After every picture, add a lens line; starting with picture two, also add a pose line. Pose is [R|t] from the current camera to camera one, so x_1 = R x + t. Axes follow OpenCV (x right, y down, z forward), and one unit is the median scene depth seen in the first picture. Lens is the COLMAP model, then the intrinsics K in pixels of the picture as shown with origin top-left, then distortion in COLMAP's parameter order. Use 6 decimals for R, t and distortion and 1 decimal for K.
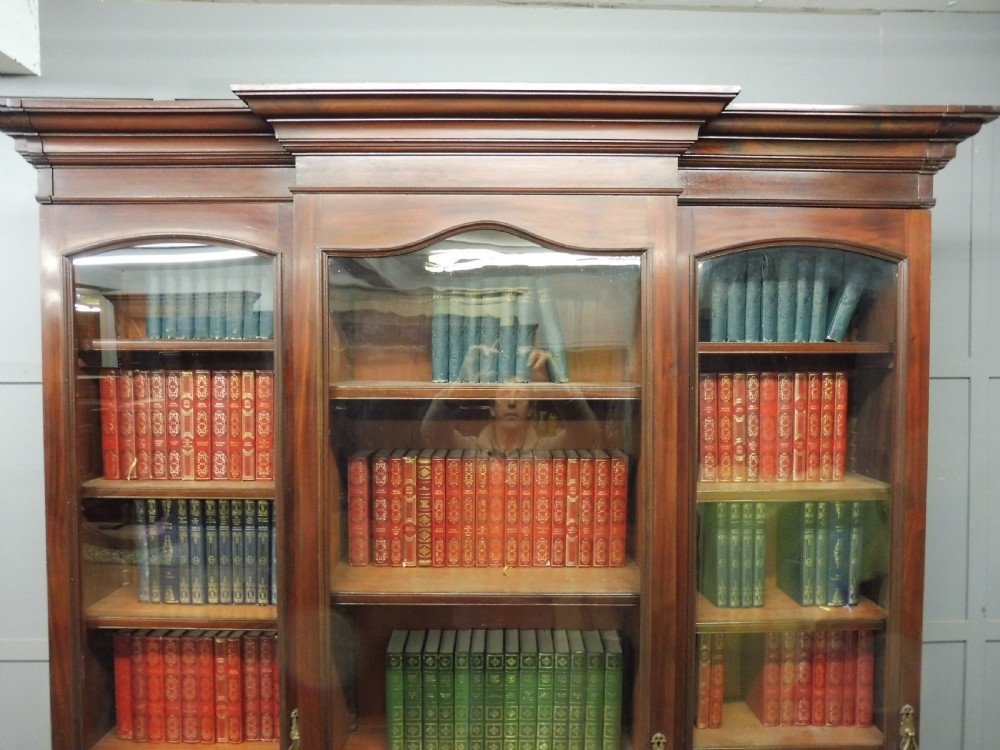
lens RADIAL K [[764.8, 0, 500.0], [0, 764.8, 375.0], [0, 0, 1]] dist [-0.040575, 0.013559]
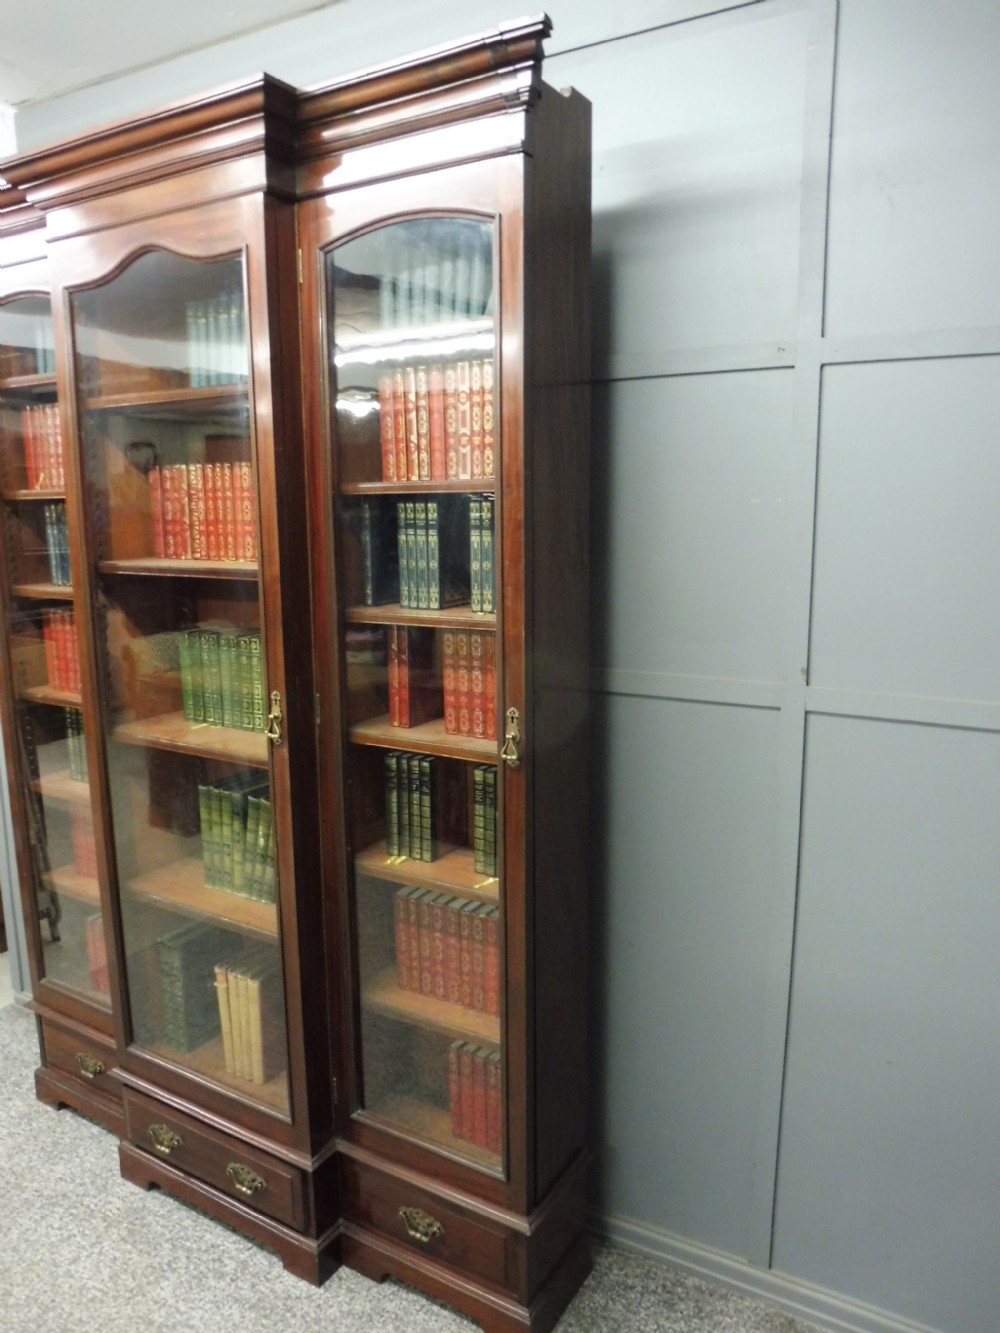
lens RADIAL K [[1008.1, 0, 469.1], [0, 1008.1, 668.5], [0, 0, 1]] dist [-0.079755, 0.065671]
pose [[0.838664, 0.080809, -0.538621, 1.096403], [0.002205, 0.988420, 0.151726, 0.183876], [0.544645, -0.128435, 0.828774, -0.069237]]
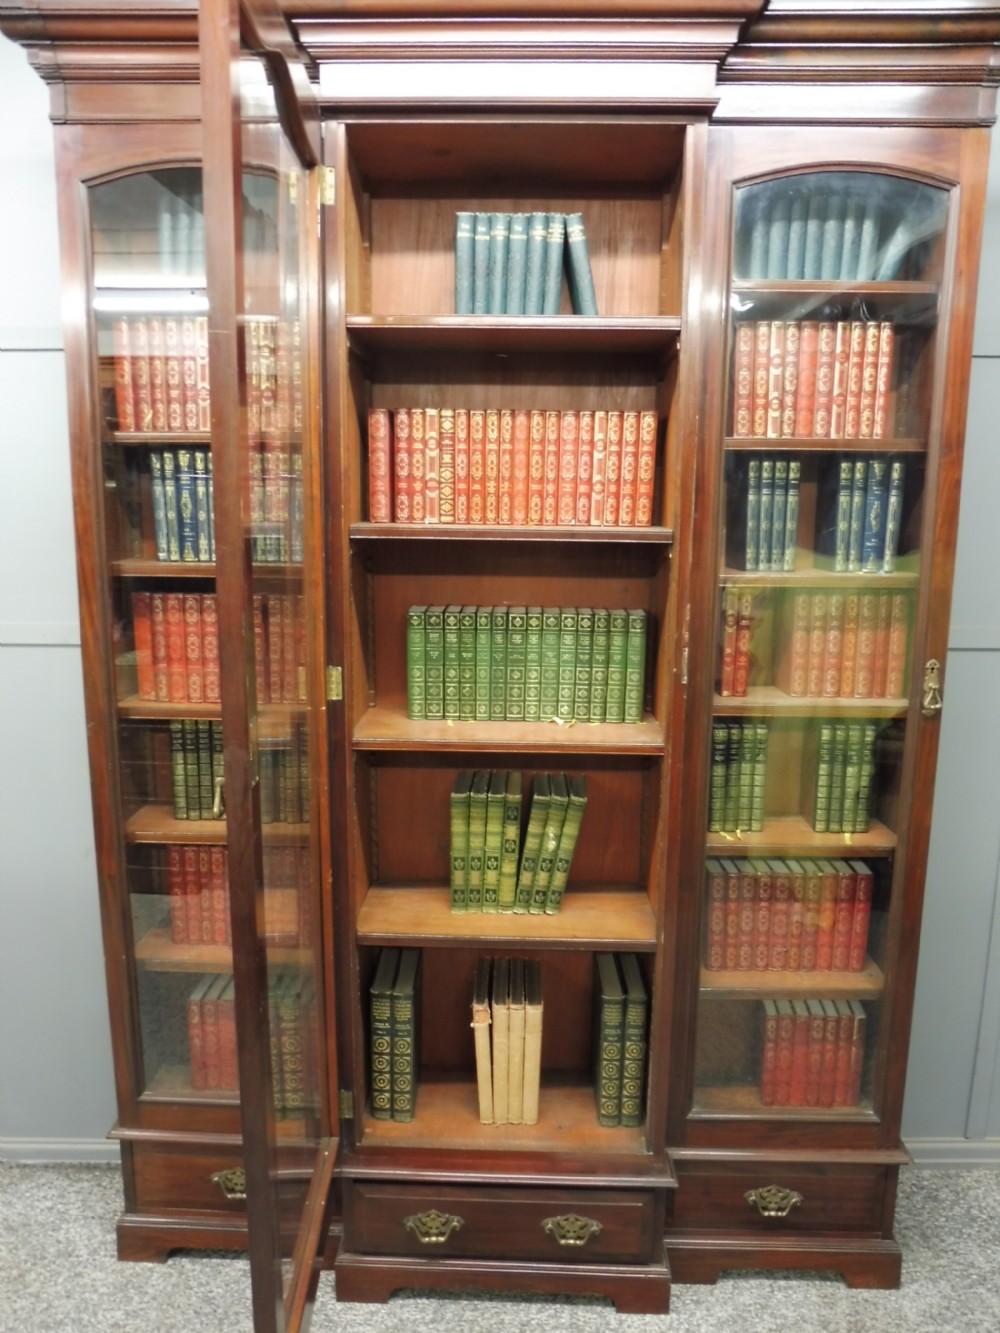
lens RADIAL K [[1026.0, 0, 486.0], [0, 1026.0, 667.9], [0, 0, 1]] dist [-0.058844, 0.052378]
pose [[0.999457, 0.012644, -0.030433, -0.005942], [-0.007852, 0.988240, 0.152712, 0.233009], [0.032006, -0.152390, 0.987802, -0.326772]]
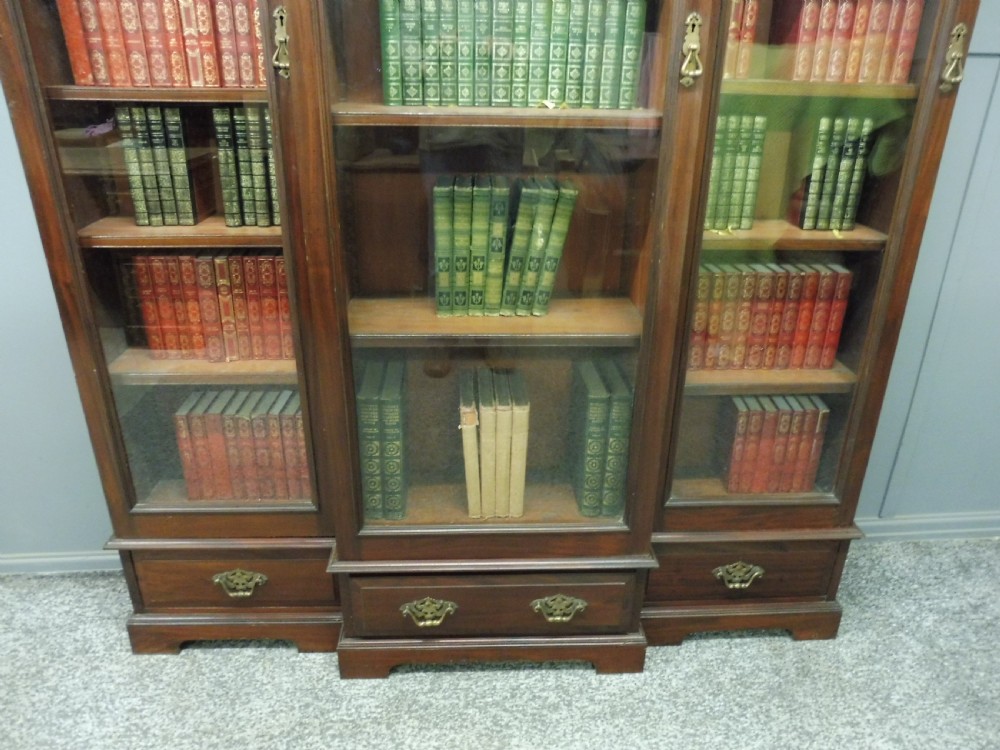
lens RADIAL K [[759.0, 0, 503.9], [0, 759.0, 394.0], [0, 0, 1]] dist [-0.046007, 0.024008]
pose [[0.998433, -0.008382, 0.055322, -0.058014], [-0.013763, 0.921554, 0.388006, 0.475656], [-0.054235, -0.388159, 0.919995, 0.022116]]
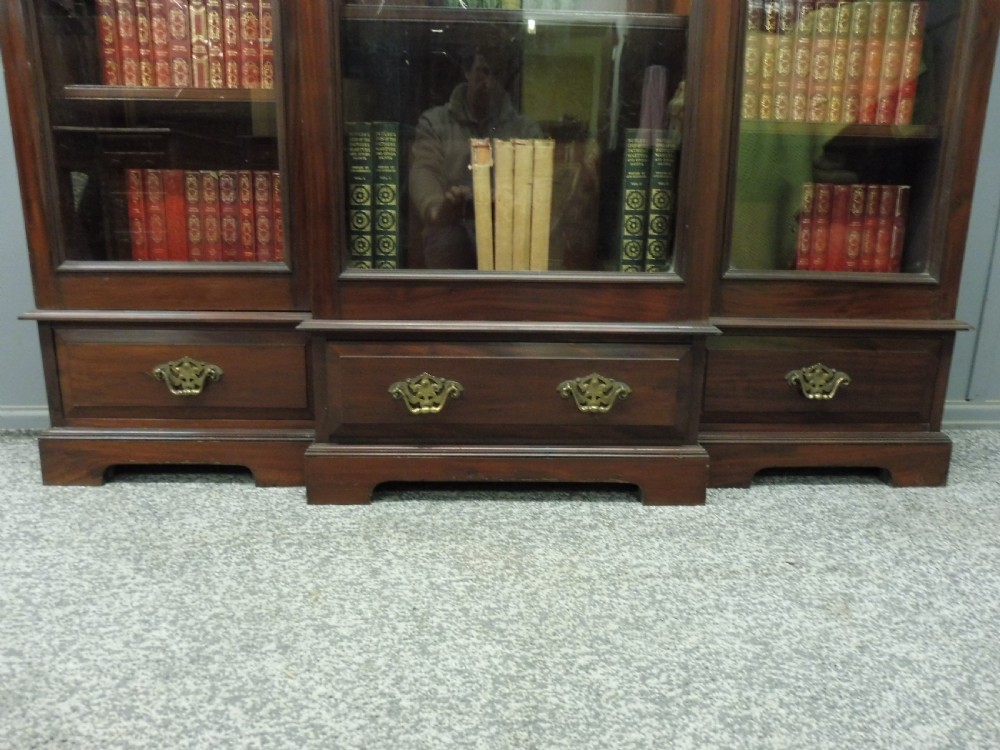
lens RADIAL K [[748.0, 0, 505.5], [0, 748.0, 384.9], [0, 0, 1]] dist [0.008736, -0.087181]
pose [[0.998797, 0.005730, 0.048696, -0.060455], [-0.014700, 0.982458, 0.185901, 1.006233], [-0.046776, -0.186394, 0.981361, 0.086293]]
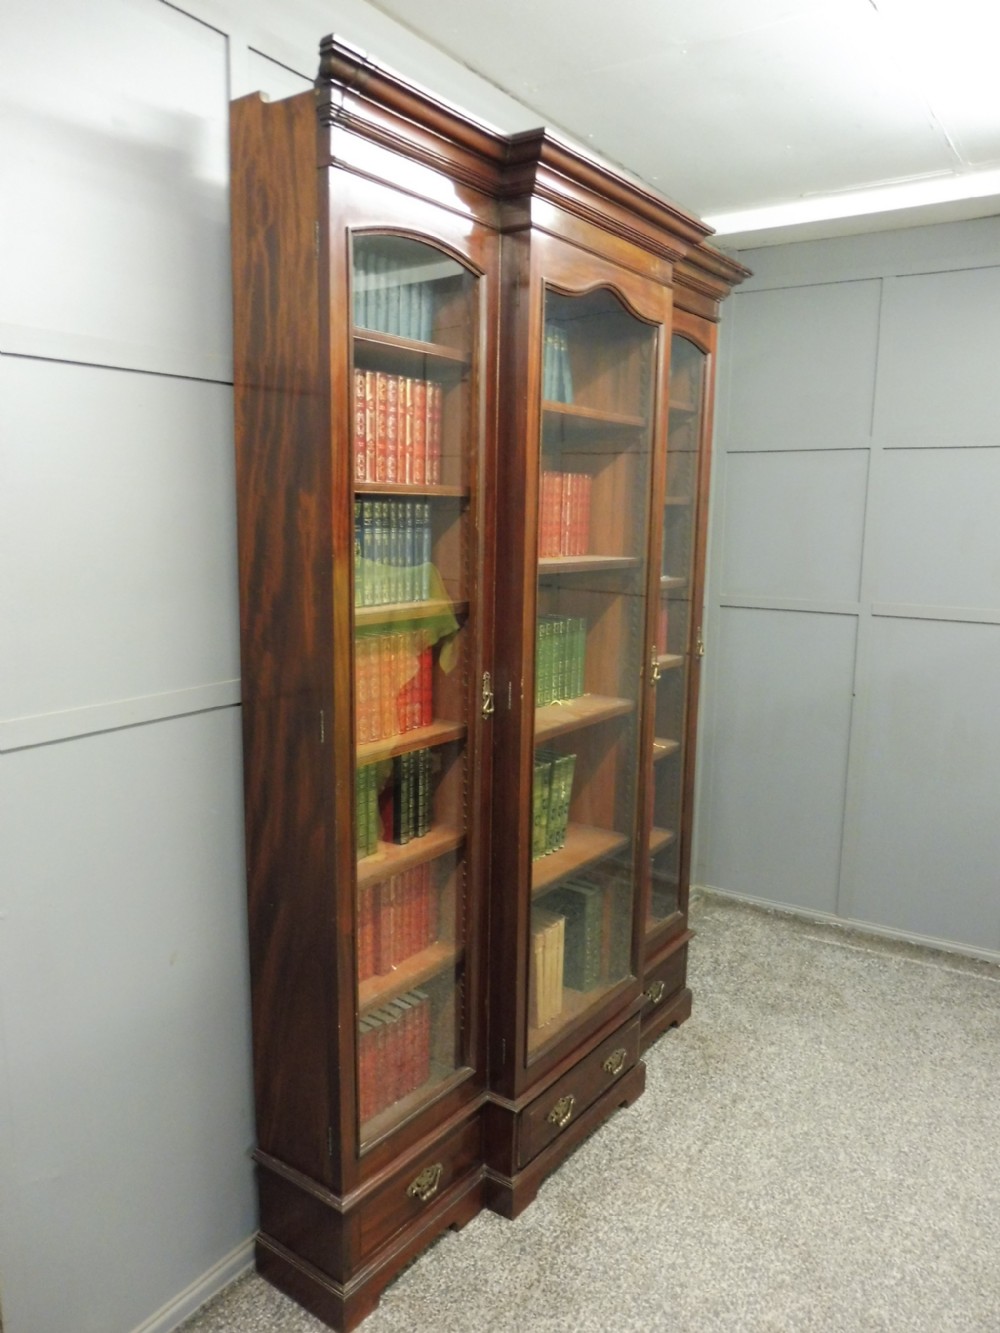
lens RADIAL K [[1003.4, 0, 537.7], [0, 1003.4, 670.3], [0, 0, 1]] dist [-0.029626, 0.001946]
pose [[0.553199, -0.125623, 0.823523, -1.418163], [0.000823, 0.988646, 0.150259, 0.184905], [-0.833049, -0.082445, 0.547022, 0.060253]]
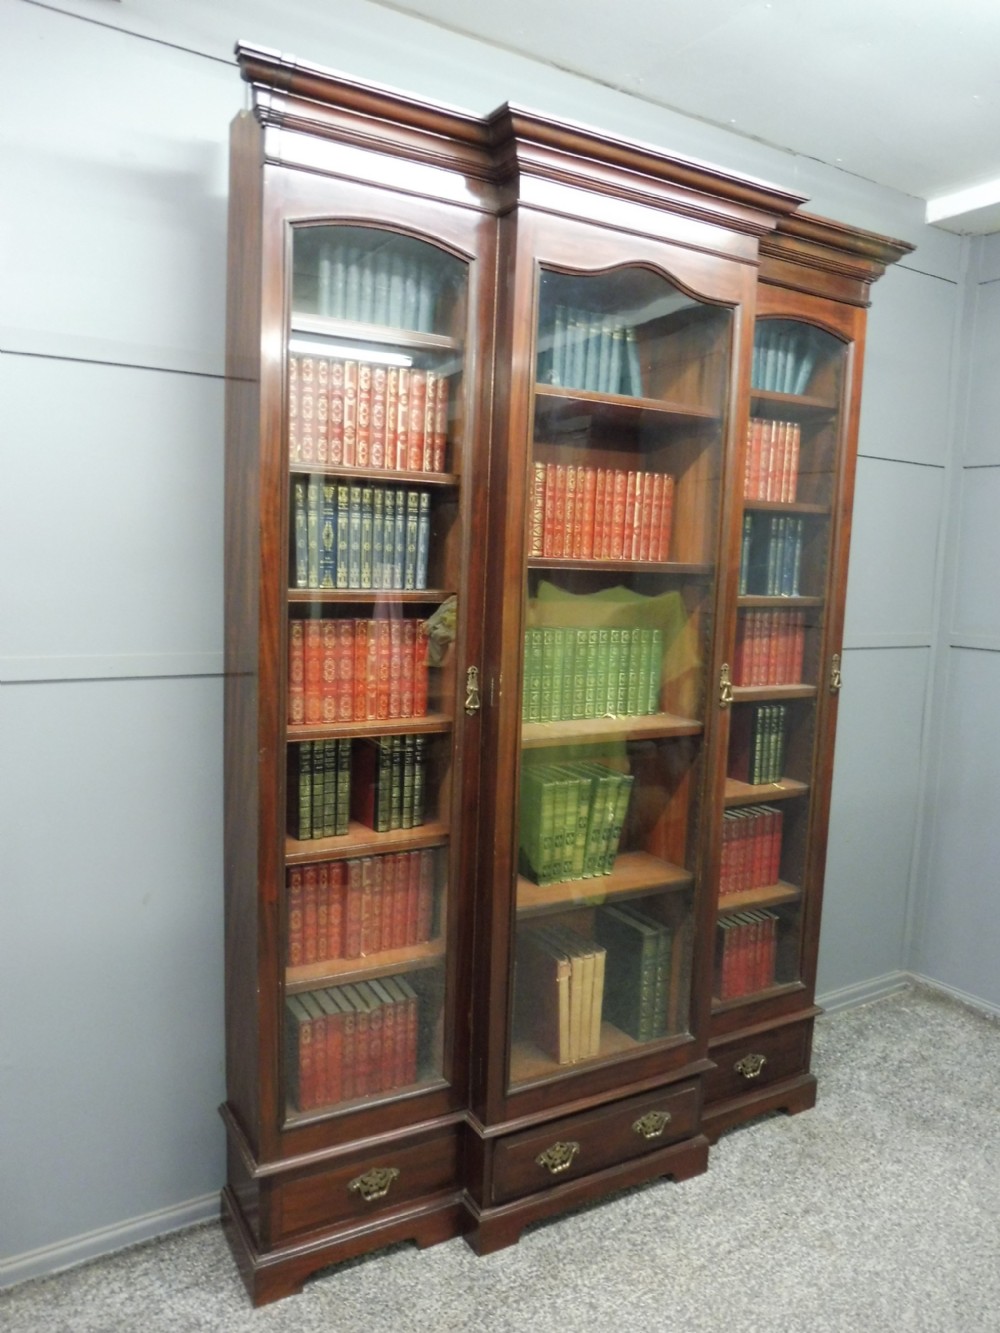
lens RADIAL K [[1011.8, 0, 519.6], [0, 1011.8, 670.5], [0, 0, 1]] dist [-0.046007, 0.024008]
pose [[0.852392, -0.032937, 0.521864, -0.939561], [-0.022391, 0.994800, 0.099359, 0.271181], [-0.522423, -0.096378, 0.847222, -0.322322]]
